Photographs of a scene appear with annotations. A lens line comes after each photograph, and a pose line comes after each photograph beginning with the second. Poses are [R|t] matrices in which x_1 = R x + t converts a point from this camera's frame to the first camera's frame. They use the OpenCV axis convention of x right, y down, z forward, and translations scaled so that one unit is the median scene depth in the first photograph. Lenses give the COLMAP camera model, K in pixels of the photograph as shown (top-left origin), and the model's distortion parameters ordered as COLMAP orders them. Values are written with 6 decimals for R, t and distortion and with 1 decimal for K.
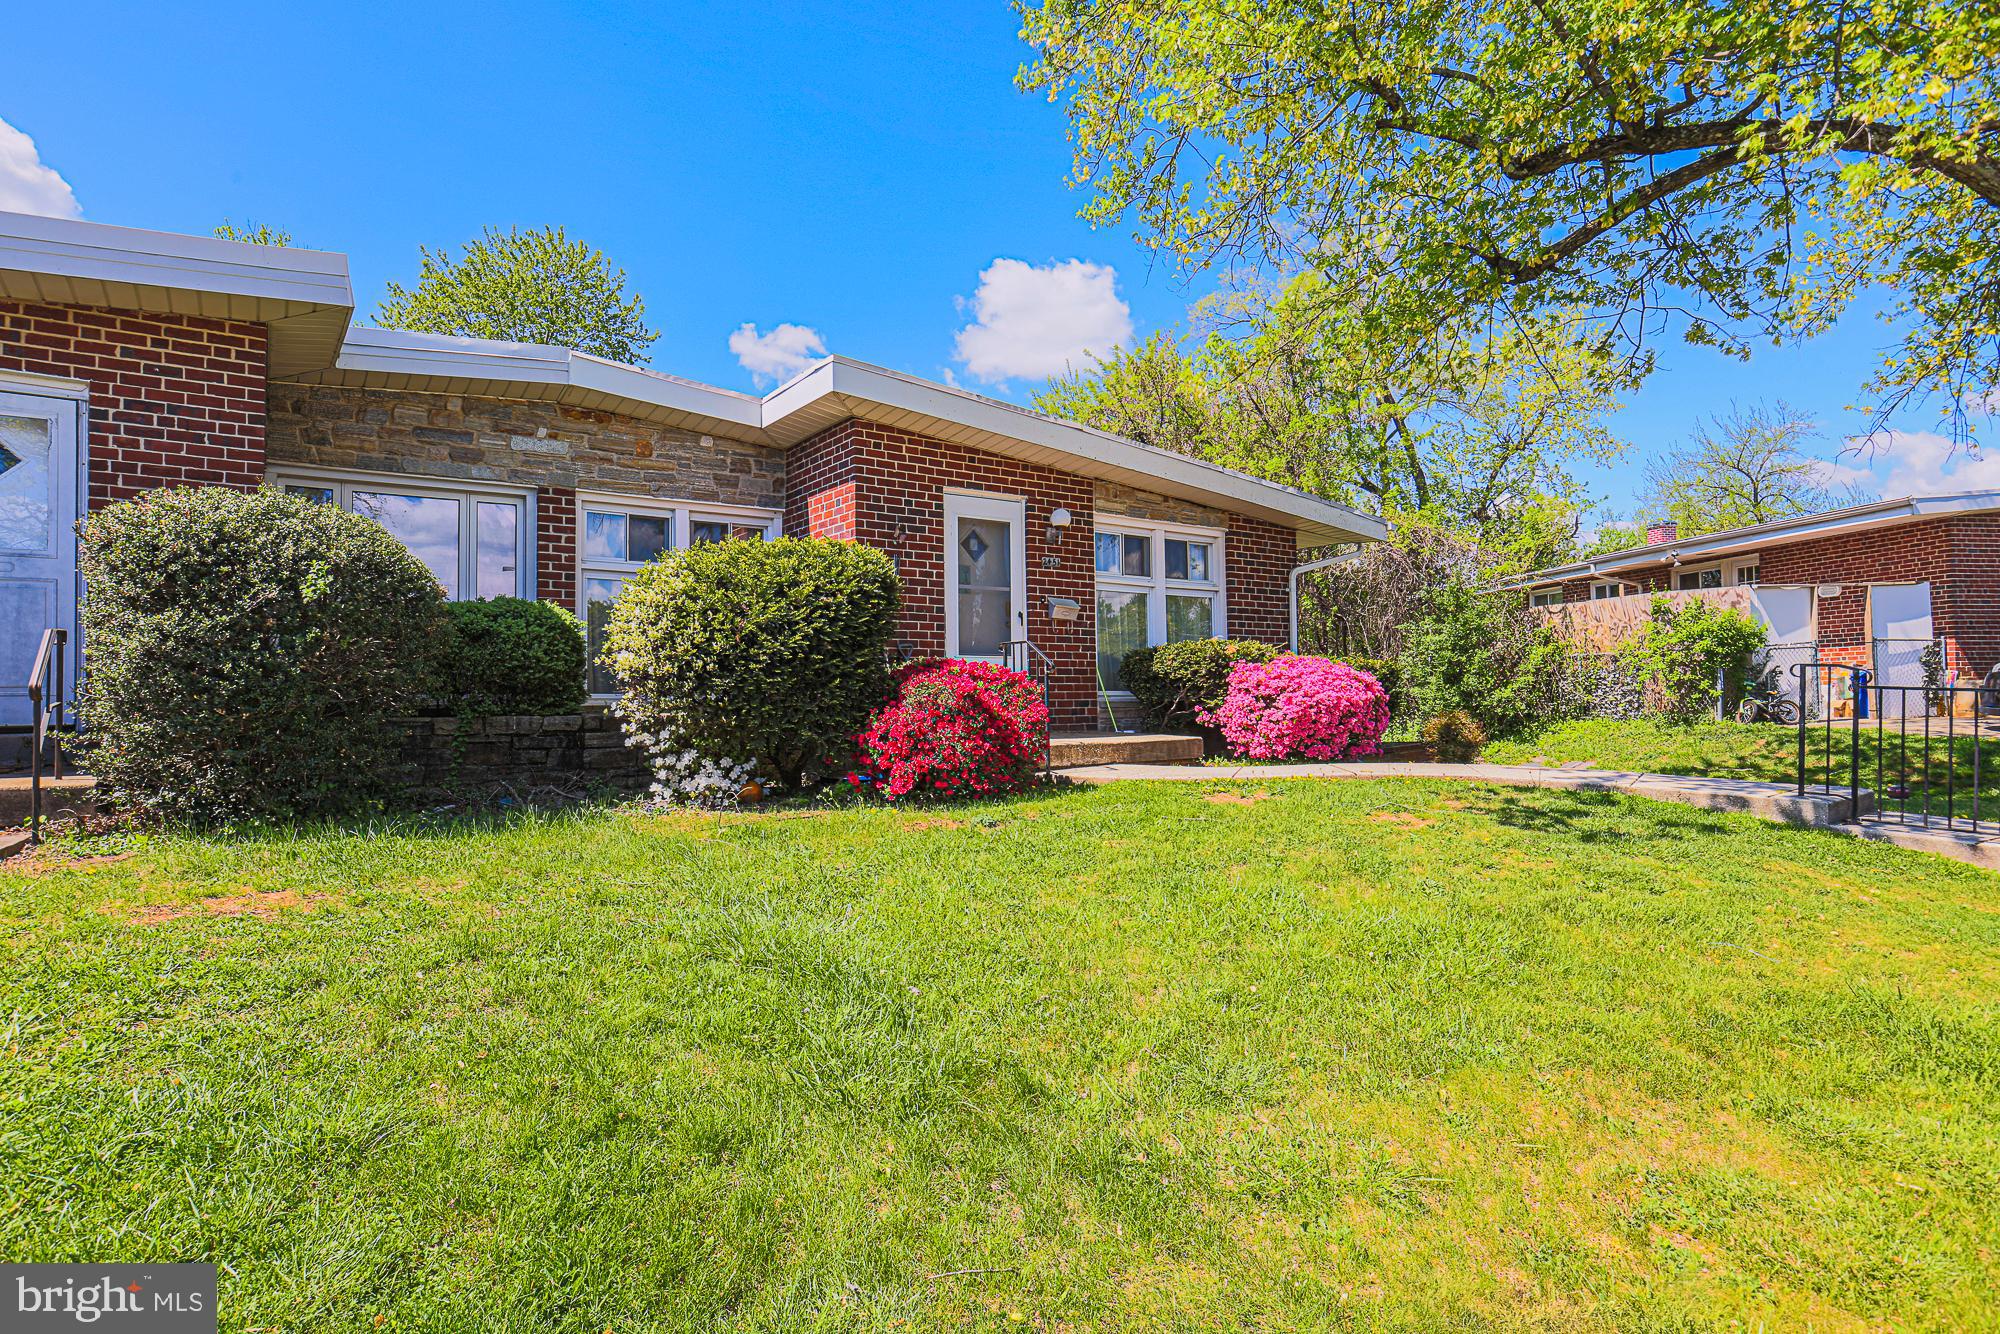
lens RADIAL K [[1068.2, 0, 1000.0], [0, 1068.2, 667.0], [0, 0, 1]] dist [-0.051112, 0.046152]
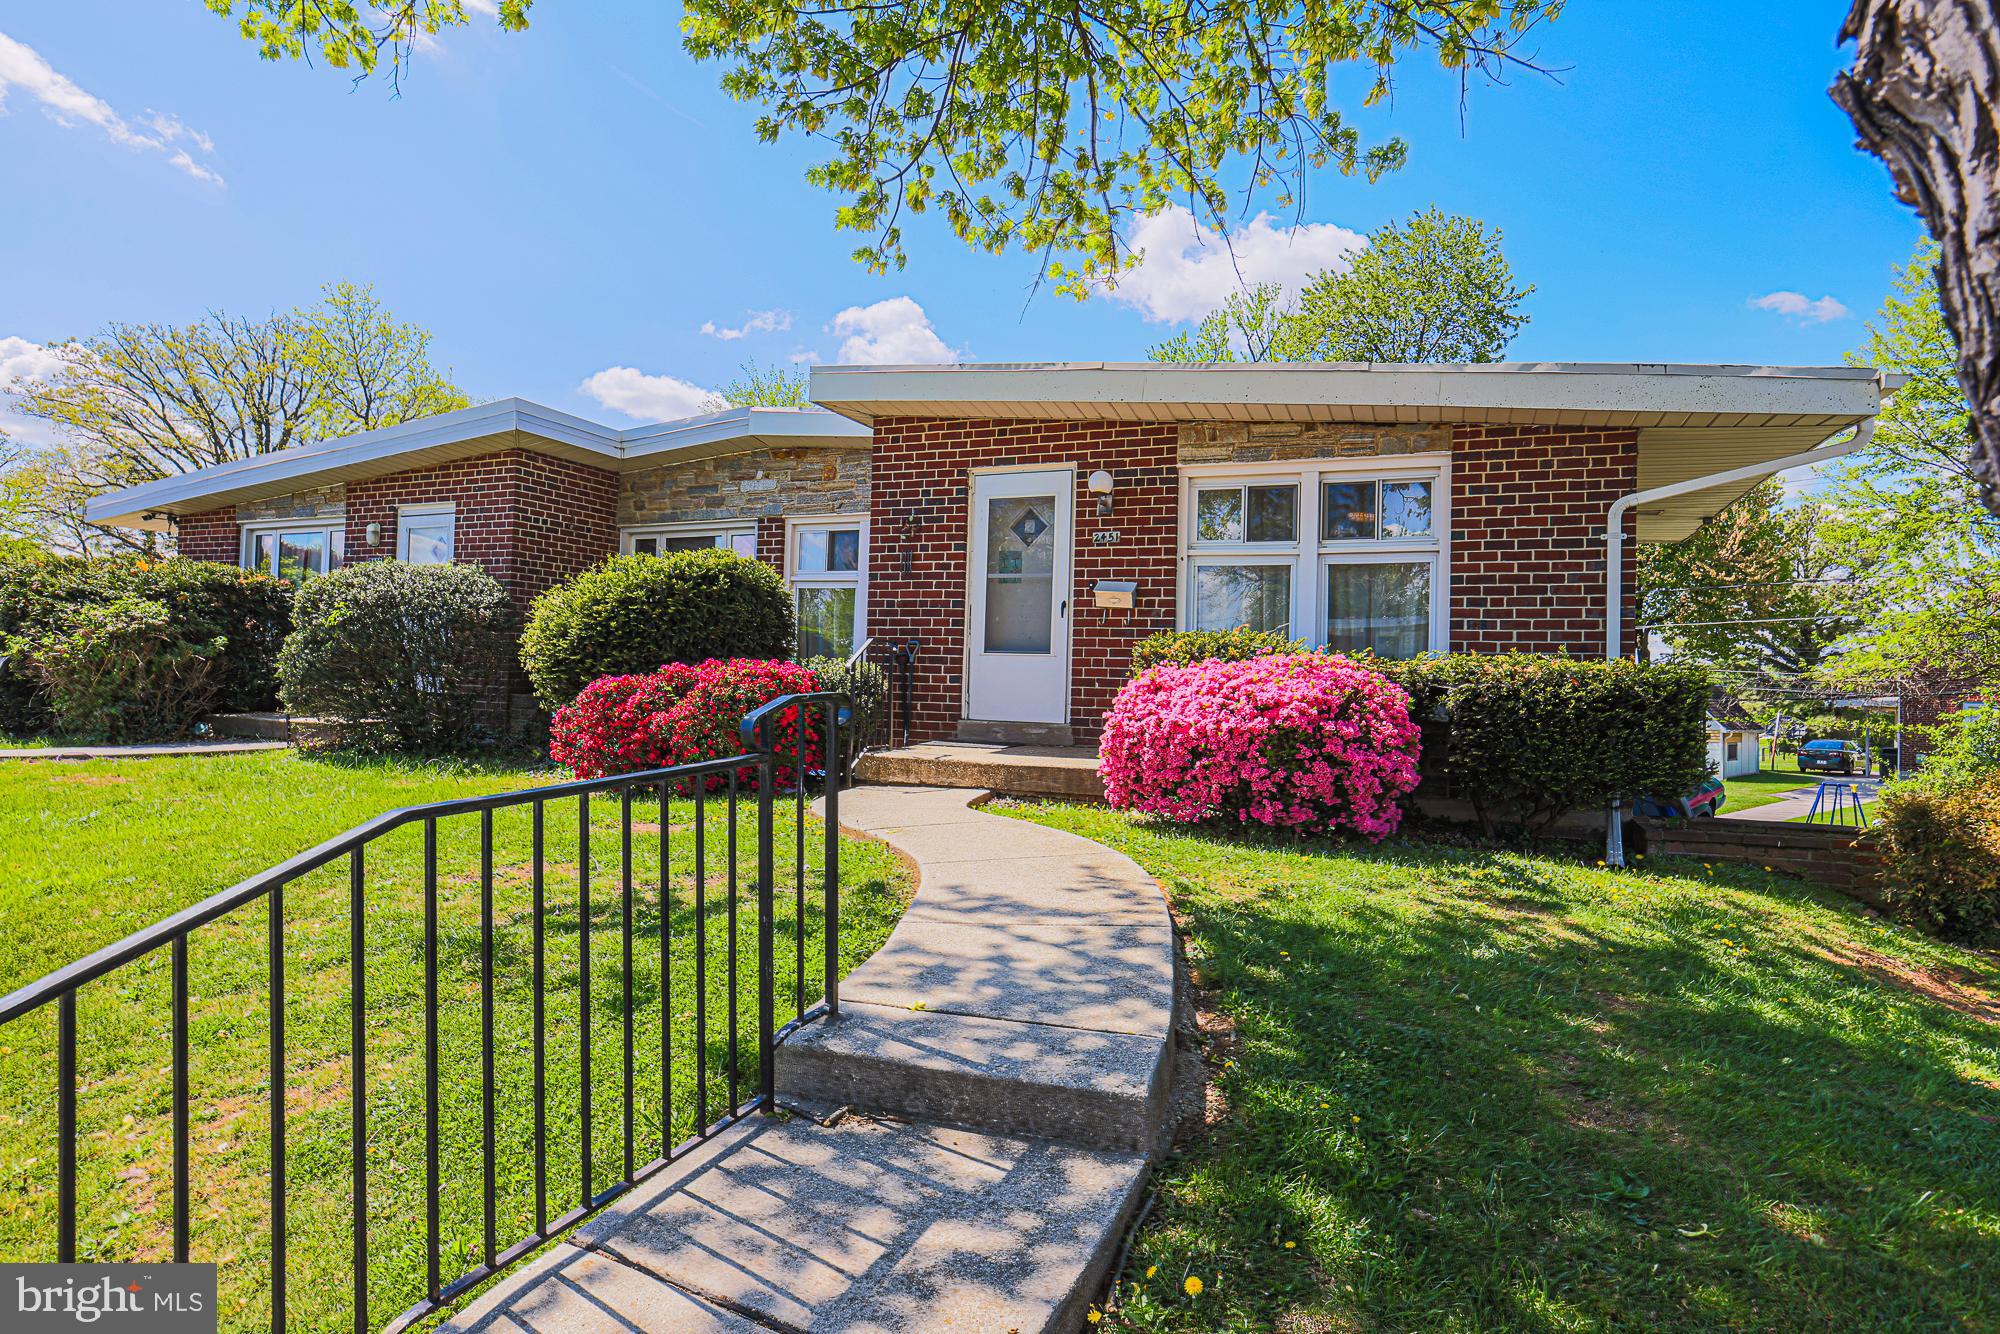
lens RADIAL K [[1068.2, 0, 1000.0], [0, 1068.2, 667.0], [0, 0, 1]] dist [-0.051112, 0.046152]
pose [[0.525788, 0.014870, -0.850485, 0.731366], [-0.002875, 0.999873, 0.015705, -0.013116], [0.850611, -0.005812, 0.525764, 0.531828]]
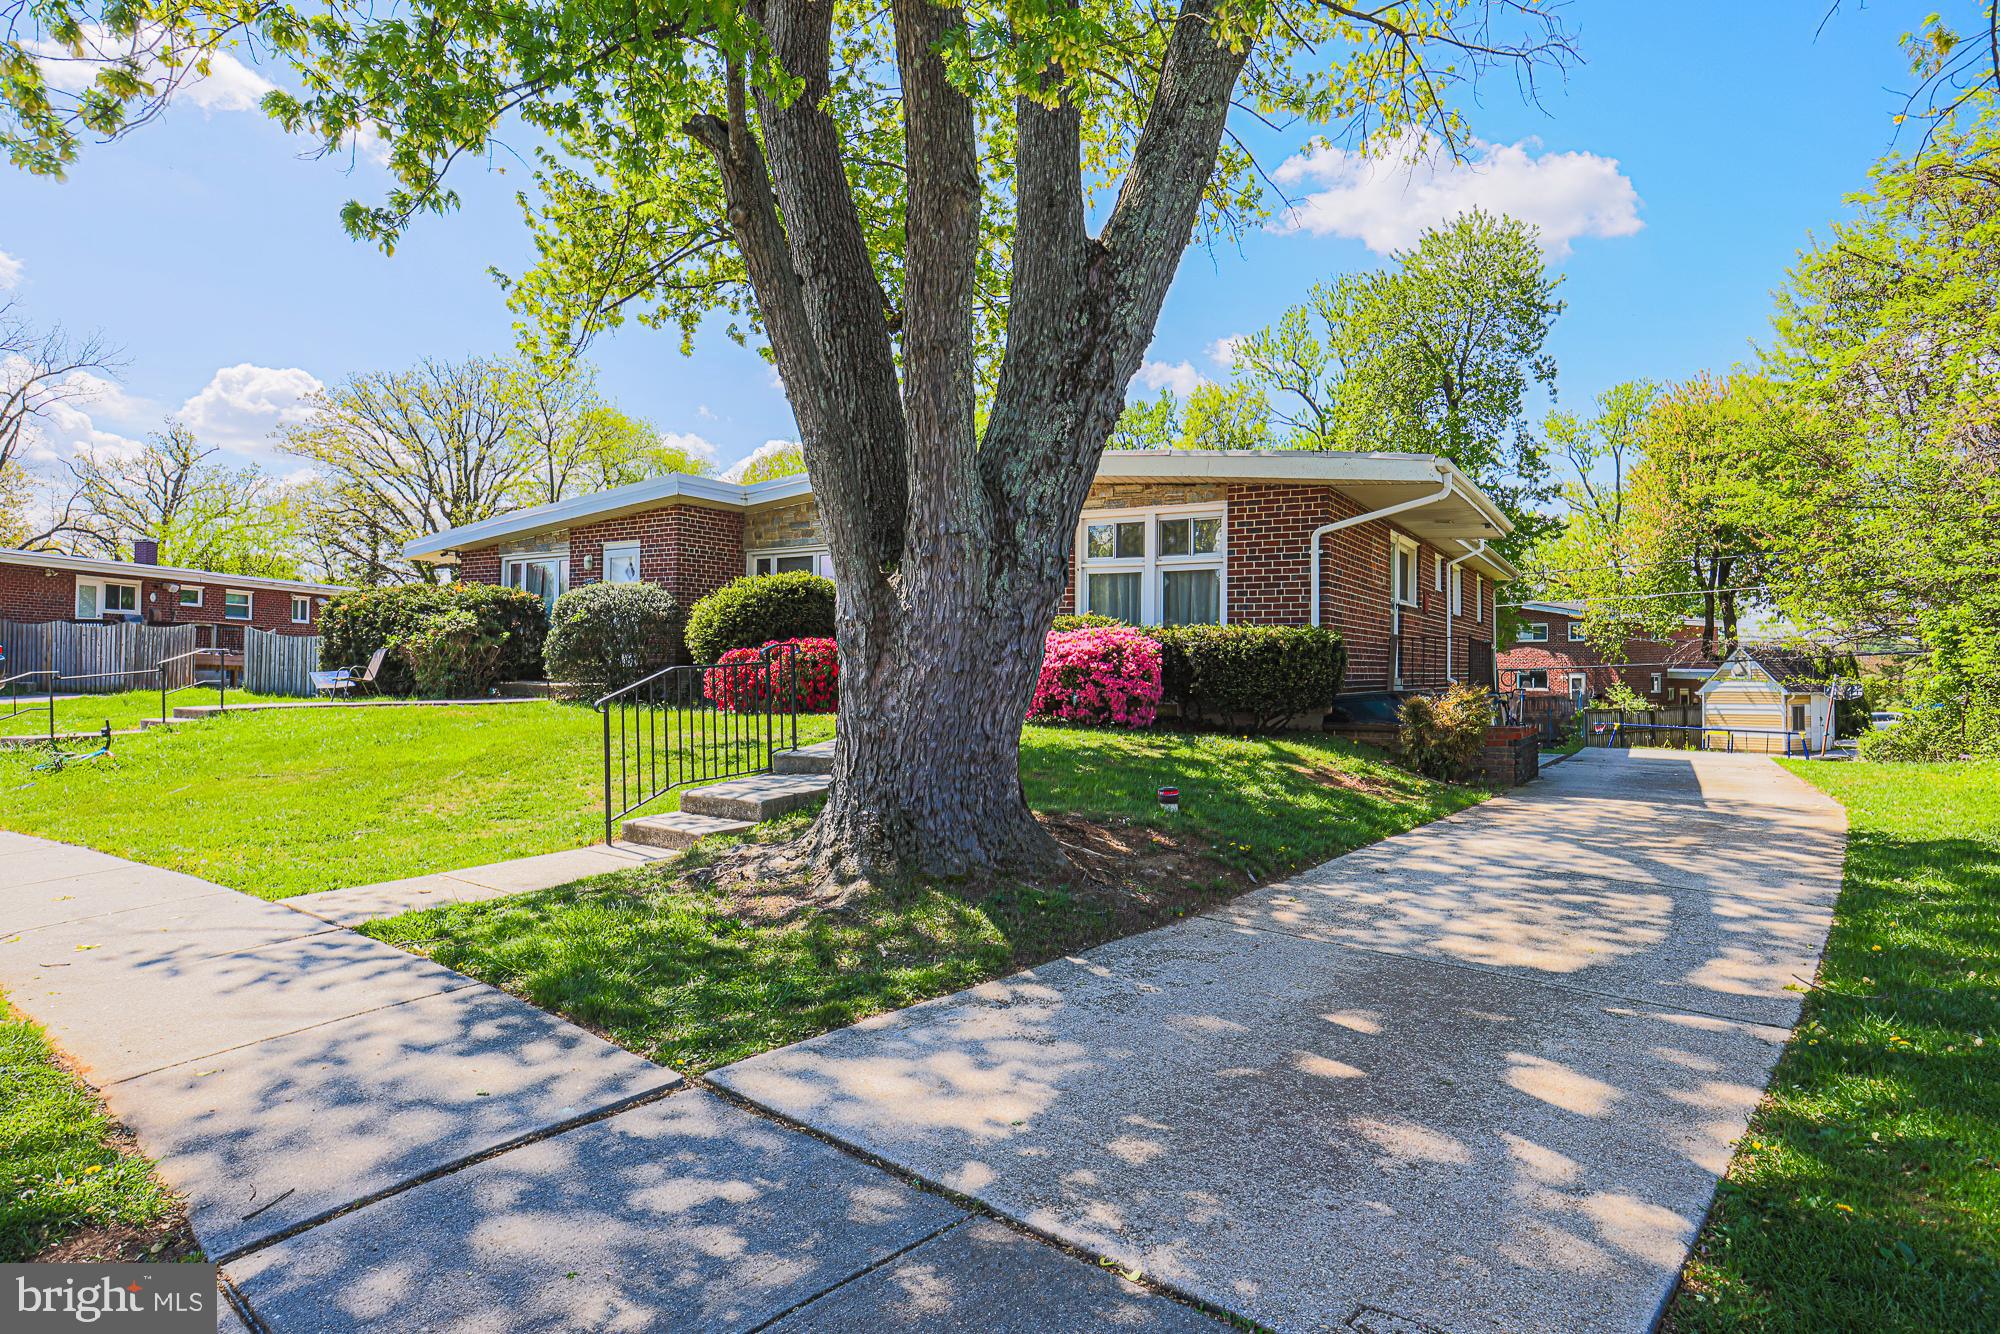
lens RADIAL K [[1068.2, 0, 1000.0], [0, 1068.2, 667.0], [0, 0, 1]] dist [-0.051112, 0.046152]
pose [[0.412173, 0.020995, -0.910864, 1.278182], [0.020303, 0.999275, 0.032220, -0.008107], [0.910880, -0.031774, 0.411447, 0.447553]]
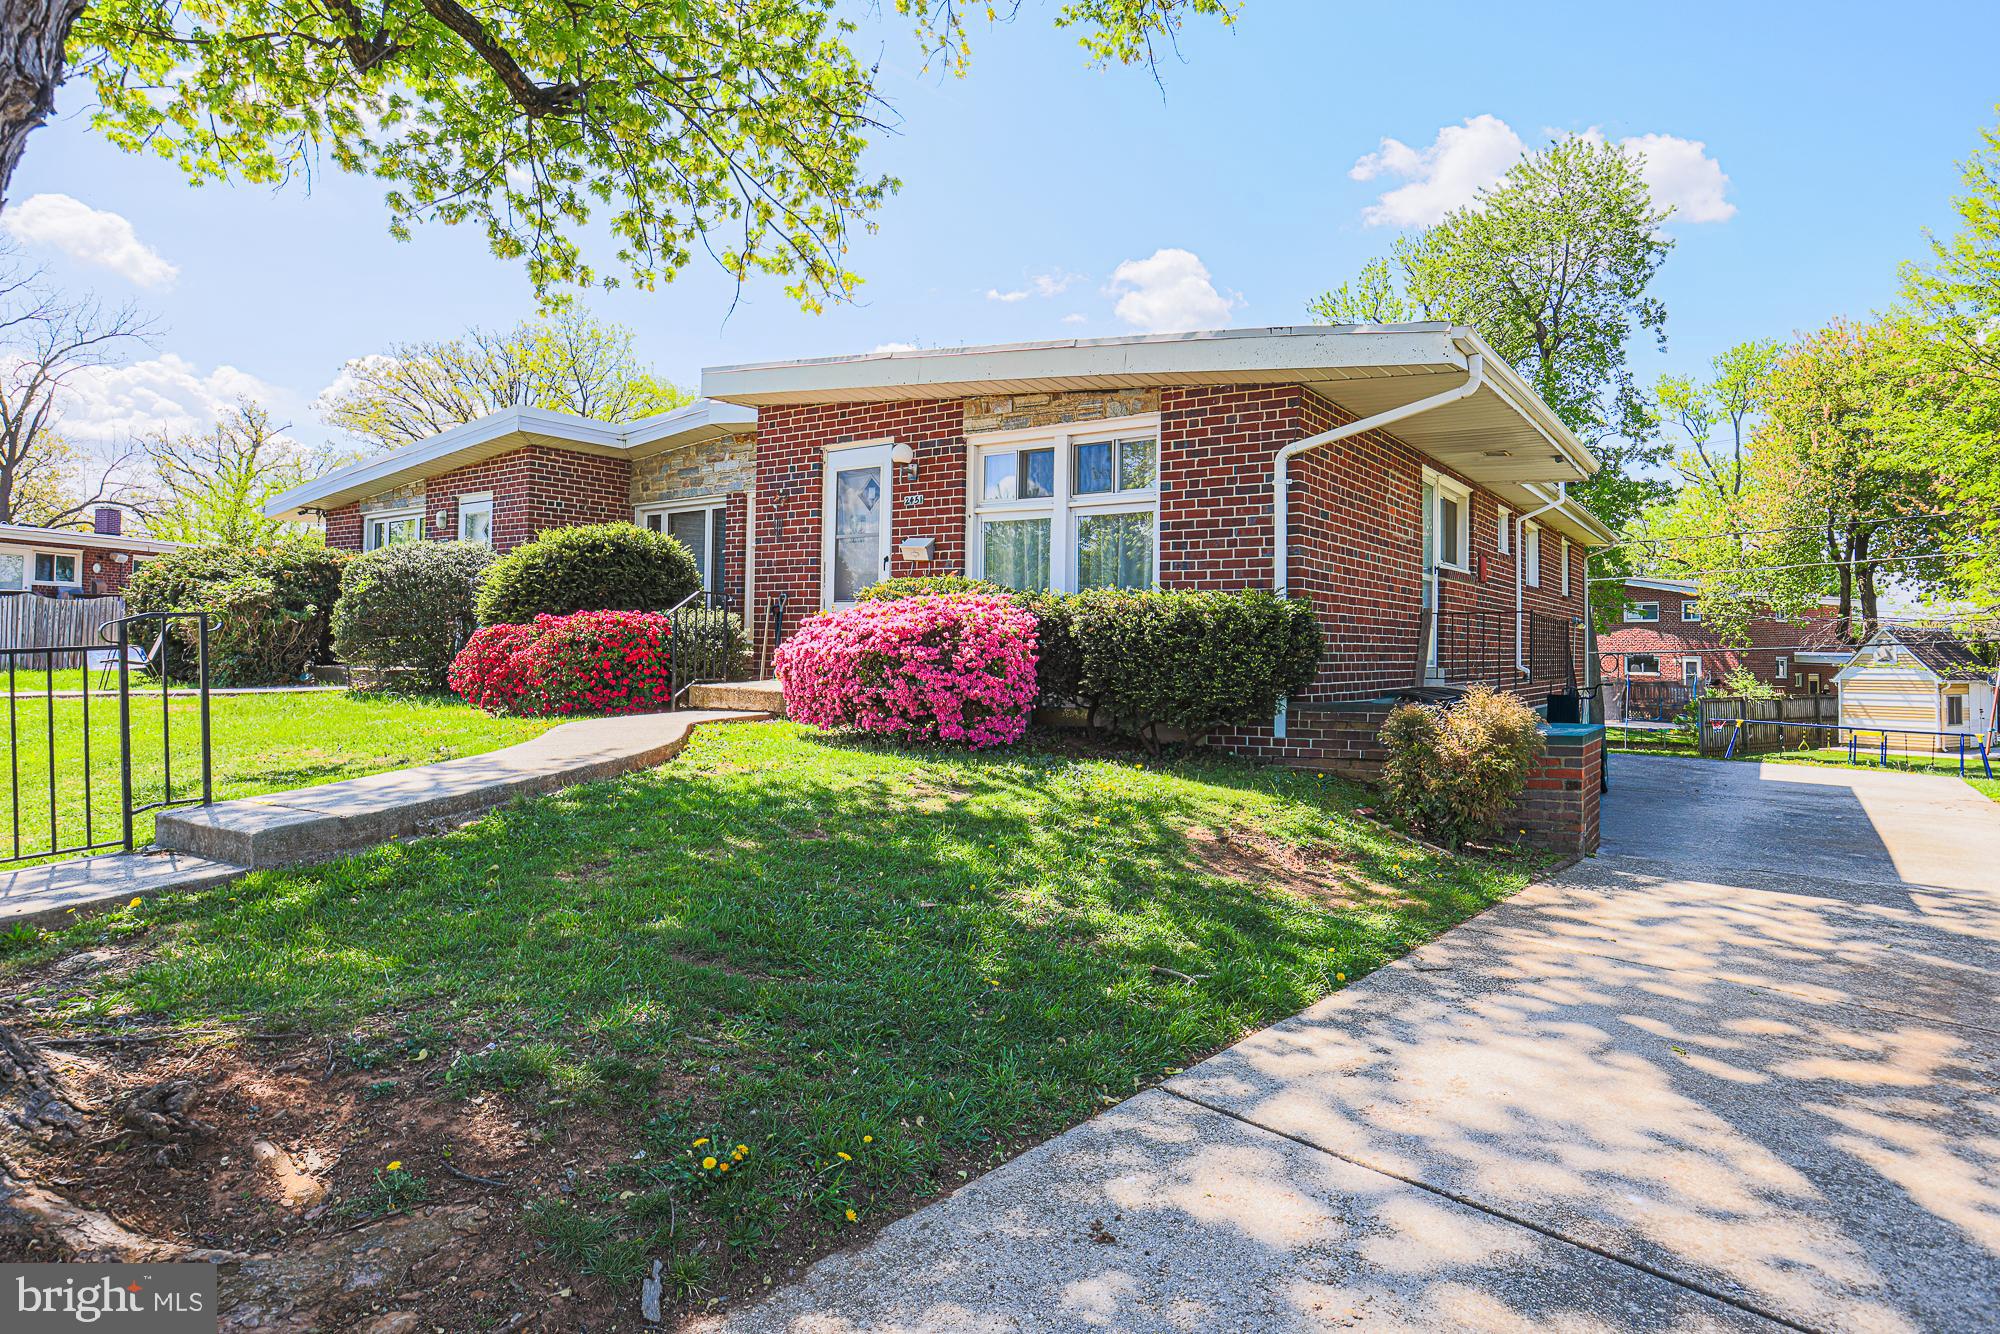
lens RADIAL K [[1063.1, 0, 1048.0], [0, 1063.1, 631.8], [0, 0, 1]] dist [-0.055748, 0.047724]
pose [[0.364280, 0.009867, -0.931237, 1.015535], [0.017671, 0.999691, 0.017505, 0.003643], [0.931122, -0.022832, 0.363993, 0.806212]]
